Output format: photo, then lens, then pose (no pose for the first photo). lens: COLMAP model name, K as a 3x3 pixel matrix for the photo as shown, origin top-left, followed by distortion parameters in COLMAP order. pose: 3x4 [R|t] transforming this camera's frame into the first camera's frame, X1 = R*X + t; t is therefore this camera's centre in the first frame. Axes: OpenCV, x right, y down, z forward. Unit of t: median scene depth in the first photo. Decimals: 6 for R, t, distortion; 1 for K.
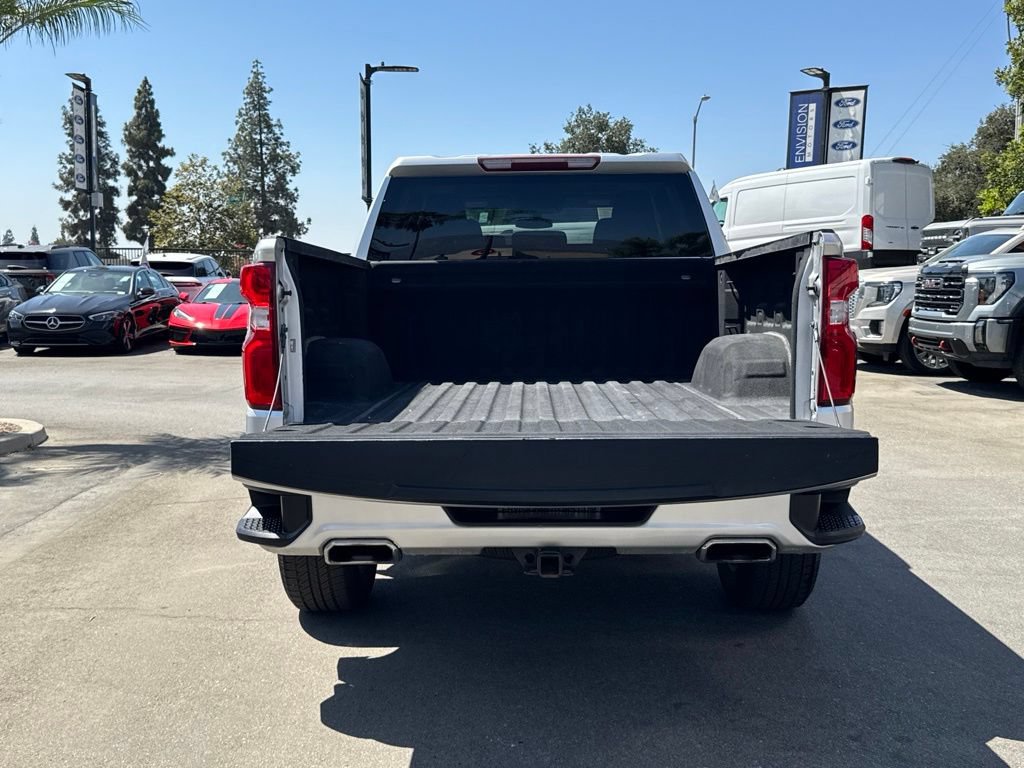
lens RADIAL K [[1031.1, 0, 512.0], [0, 1031.1, 384.0], [0, 0, 1]] dist [0.216044, -0.496378]
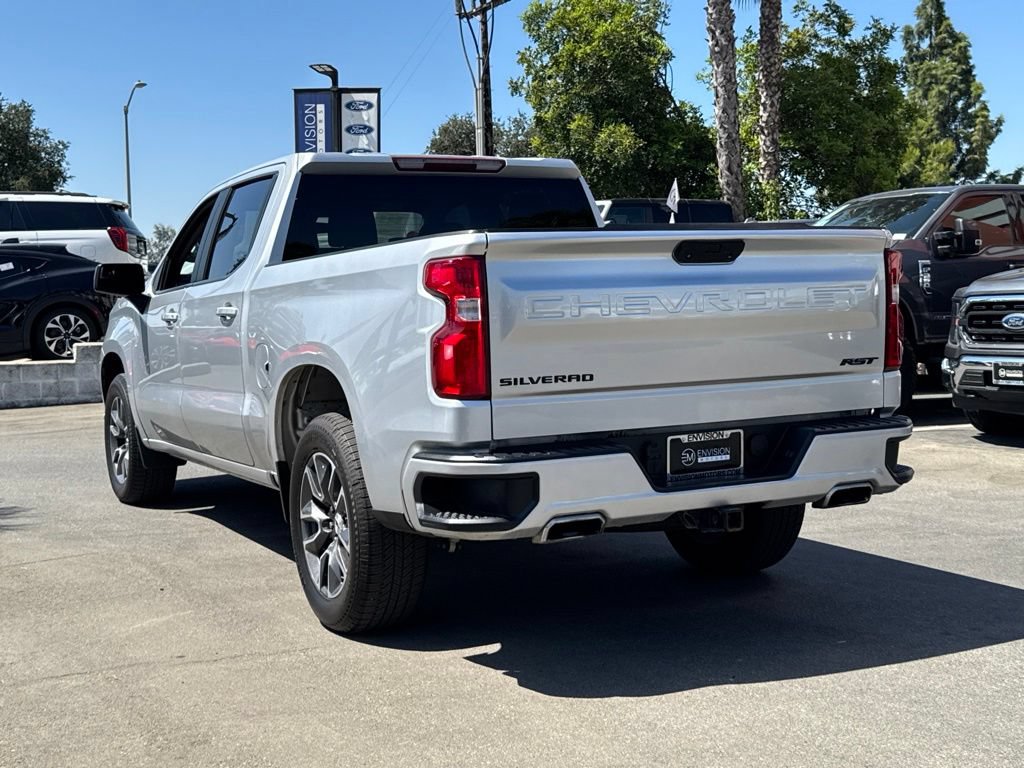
lens RADIAL K [[1277.9, 0, 506.7], [0, 1277.9, 388.6], [0, 0, 1]] dist [0.131155, -0.067837]
pose [[0.878425, -0.050763, 0.475176, -0.104663], [0.068839, 0.997413, -0.020705, 0.005443], [-0.472895, 0.050898, 0.879647, -0.015379]]
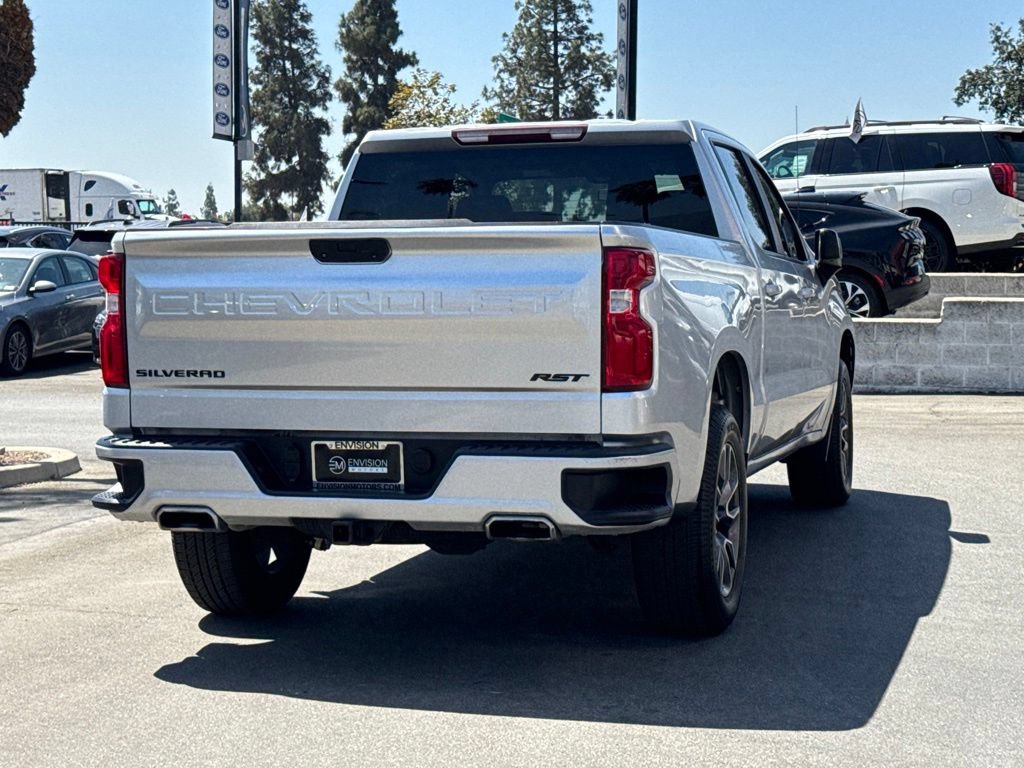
lens RADIAL K [[1876.2, 0, 500.8], [0, 1876.2, 381.5], [0, 0, 1]] dist [0.174029, -0.110996]
pose [[0.963641, 0.014252, -0.266819, 0.088845], [-0.024782, 0.999039, -0.036140, 0.010385], [0.266048, 0.041438, 0.963069, -0.104503]]
